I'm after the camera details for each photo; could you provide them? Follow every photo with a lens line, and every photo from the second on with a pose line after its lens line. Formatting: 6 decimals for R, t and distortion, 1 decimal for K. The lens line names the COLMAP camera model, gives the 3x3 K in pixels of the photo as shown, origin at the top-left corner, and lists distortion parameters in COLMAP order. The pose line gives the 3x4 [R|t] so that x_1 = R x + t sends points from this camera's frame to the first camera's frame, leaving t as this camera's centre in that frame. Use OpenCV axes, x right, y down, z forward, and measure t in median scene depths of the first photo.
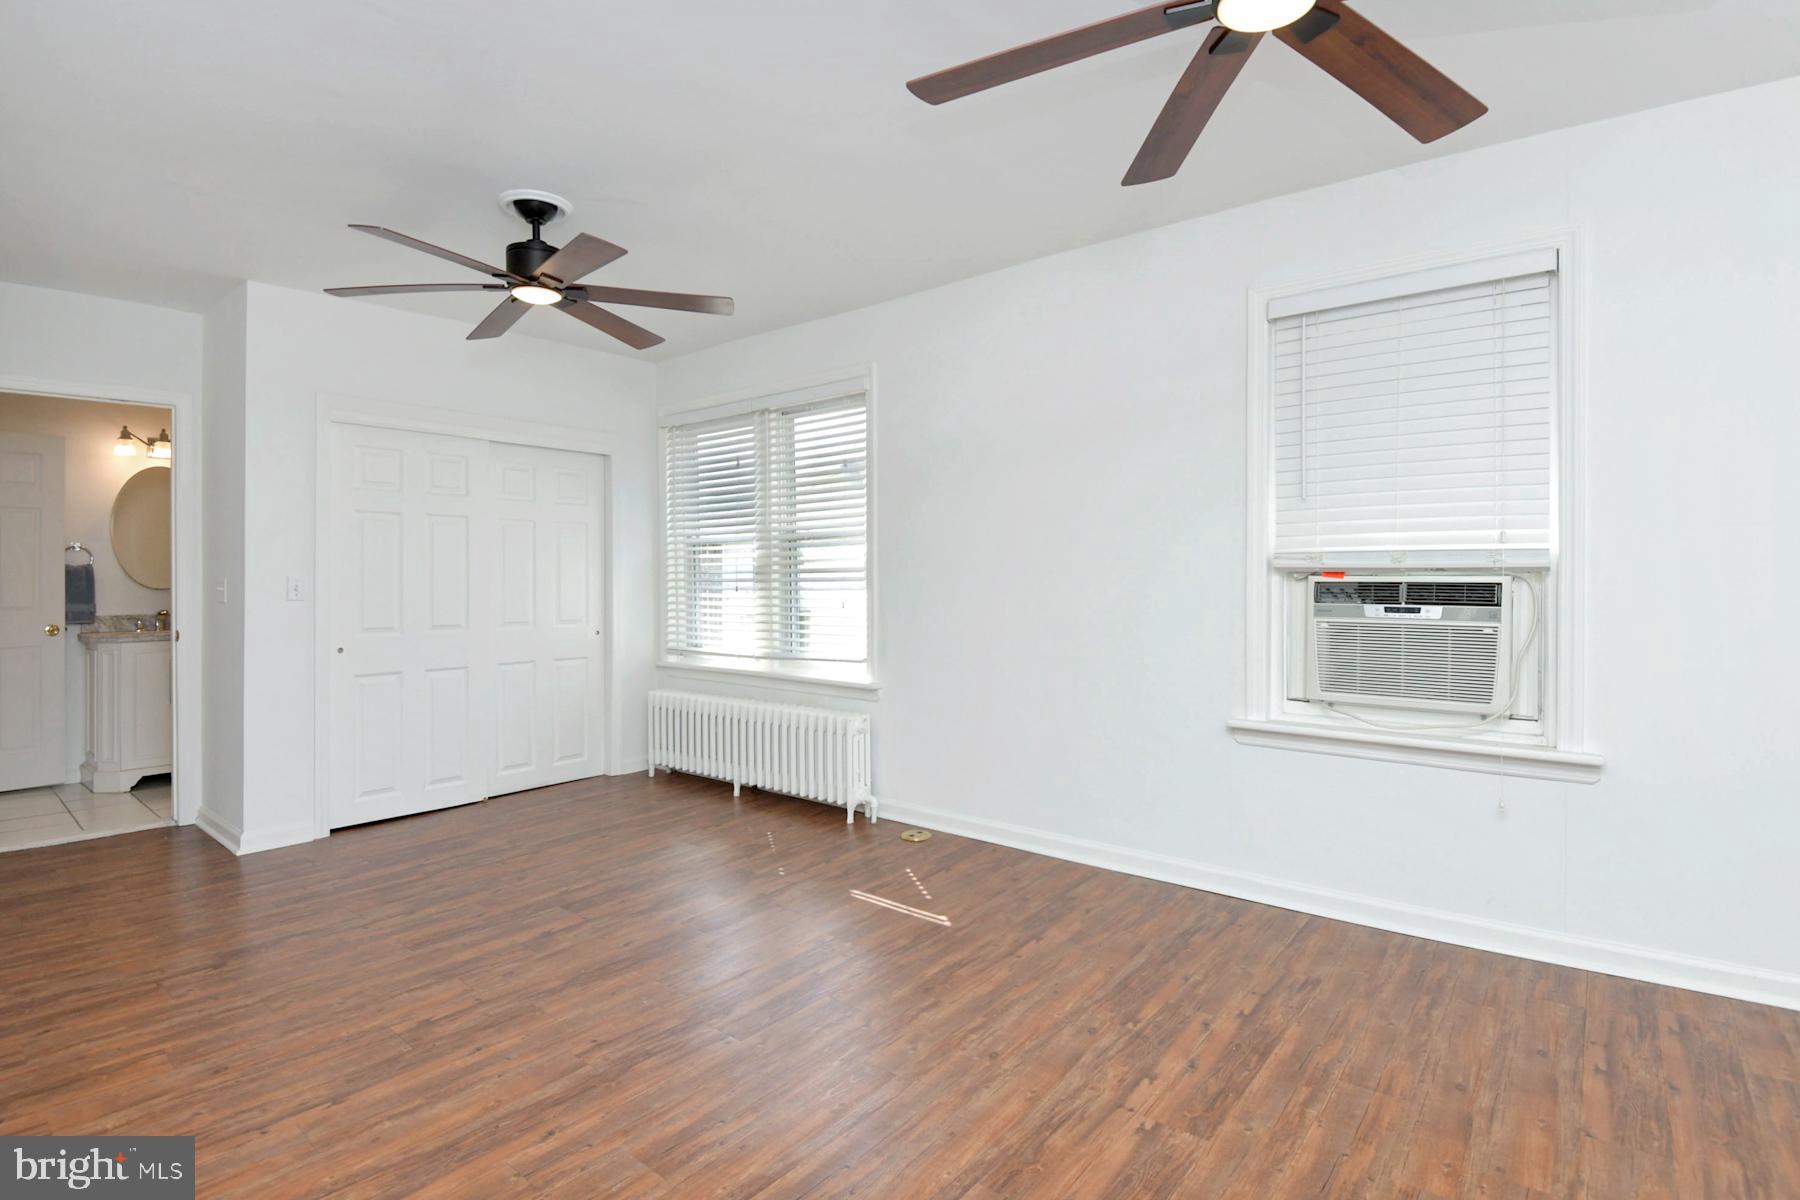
lens RADIAL K [[872.4, 0, 893.3], [0, 872.4, 594.0], [0, 0, 1]] dist [-0.017814, -0.005802]
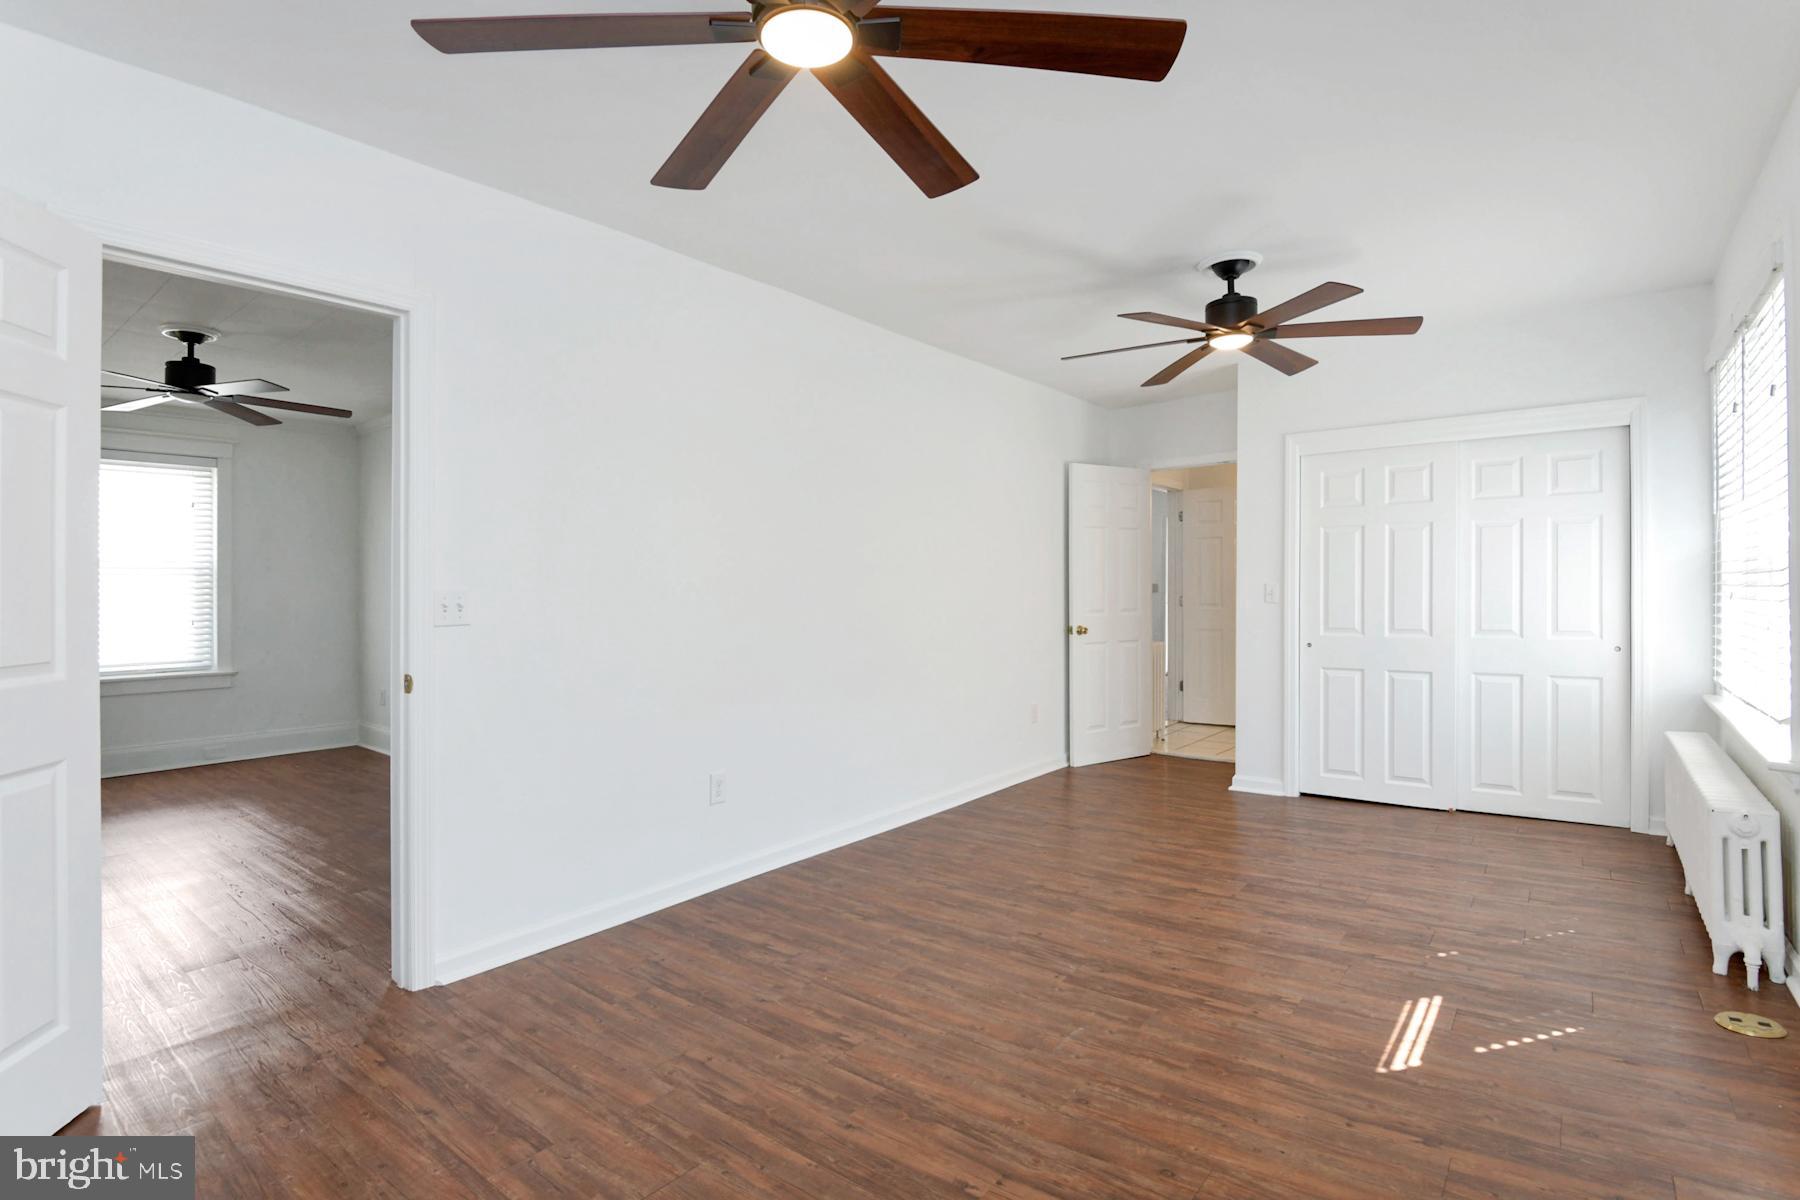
lens RADIAL K [[872.4, 0, 903.2], [0, 872.4, 583.9], [0, 0, 1]] dist [-0.017814, -0.005802]
pose [[0.039233, -0.001934, -0.999228, 0.834024], [-0.005473, 0.999983, -0.002150, -0.020753], [0.999215, 0.005553, 0.039222, 0.608962]]
